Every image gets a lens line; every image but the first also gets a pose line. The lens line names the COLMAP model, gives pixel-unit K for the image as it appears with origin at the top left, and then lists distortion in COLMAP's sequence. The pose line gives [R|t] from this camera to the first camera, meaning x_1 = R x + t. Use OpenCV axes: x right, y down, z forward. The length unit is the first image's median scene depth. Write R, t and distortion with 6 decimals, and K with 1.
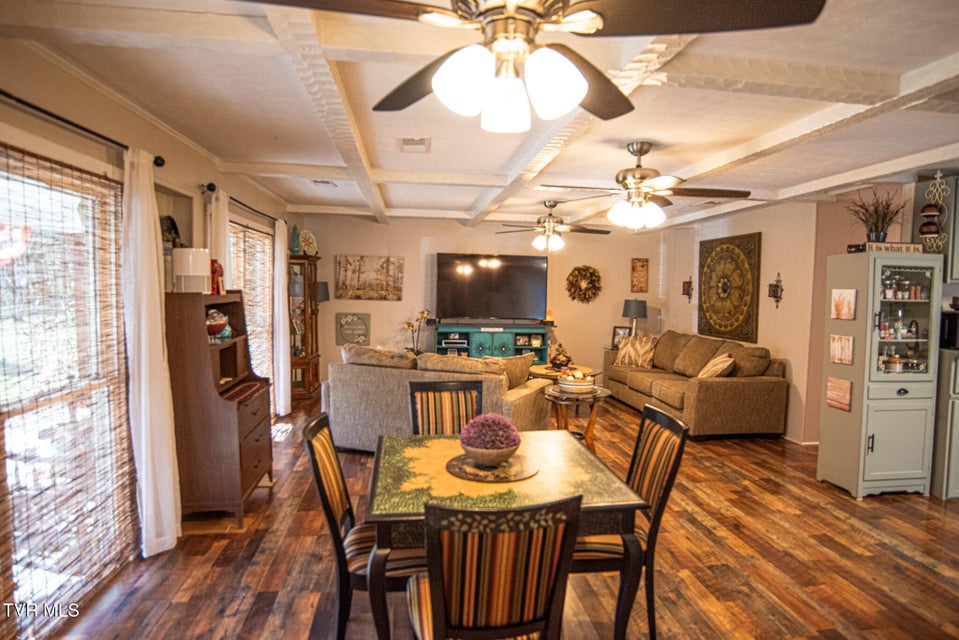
lens RADIAL K [[546.9, 0, 479.5], [0, 546.9, 320.0], [0, 0, 1]] dist [-0.032168, 0.001129]
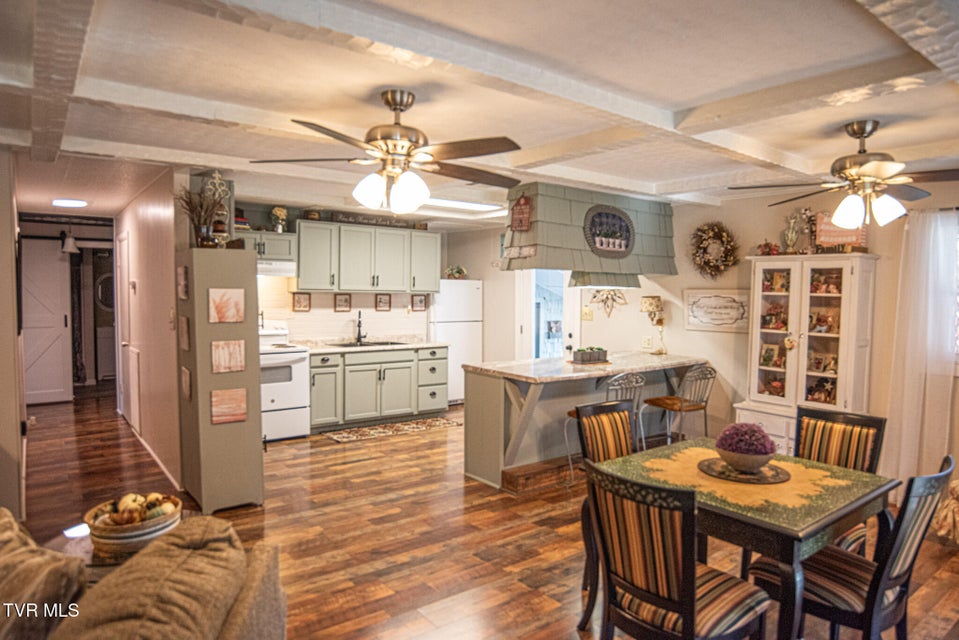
lens RADIAL K [[606.8, 0, 491.9], [0, 606.8, 324.0], [0, 0, 1]] dist [-0.059875, 0.000051]
pose [[-0.512663, -0.068370, 0.855863, -0.404345], [0.036746, 0.994164, 0.101430, -0.084990], [-0.857803, 0.083449, -0.507159, 1.150647]]
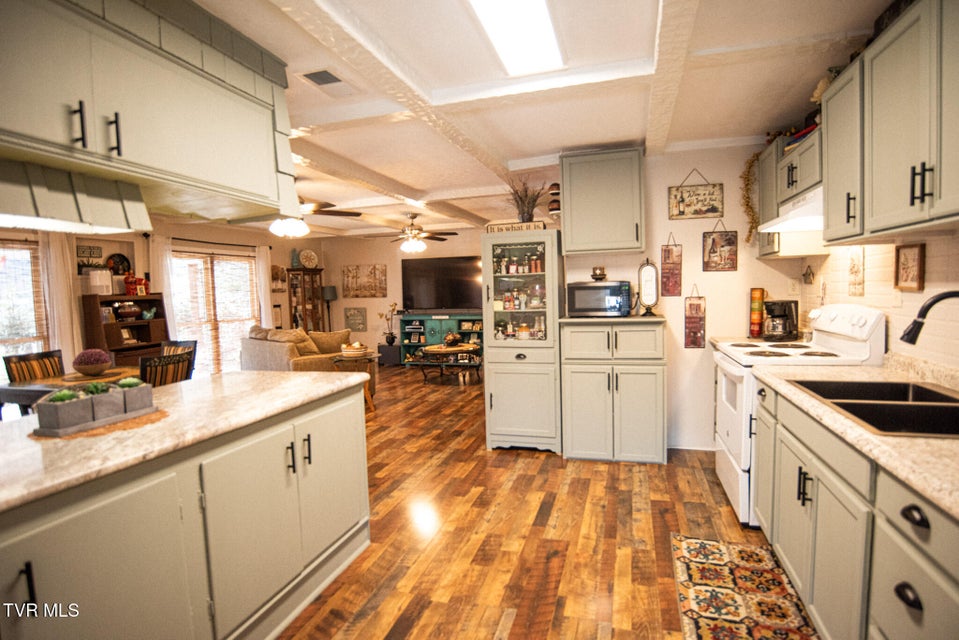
lens RADIAL K [[488.8, 0, 479.5], [0, 488.8, 320.0], [0, 0, 1]] dist [-0.068578, 0.001327]
pose [[0.906884, -0.021235, -0.420845, 1.117121], [0.021330, 0.999762, -0.004481, 0.059882], [0.420840, -0.004913, 0.907122, 0.048162]]
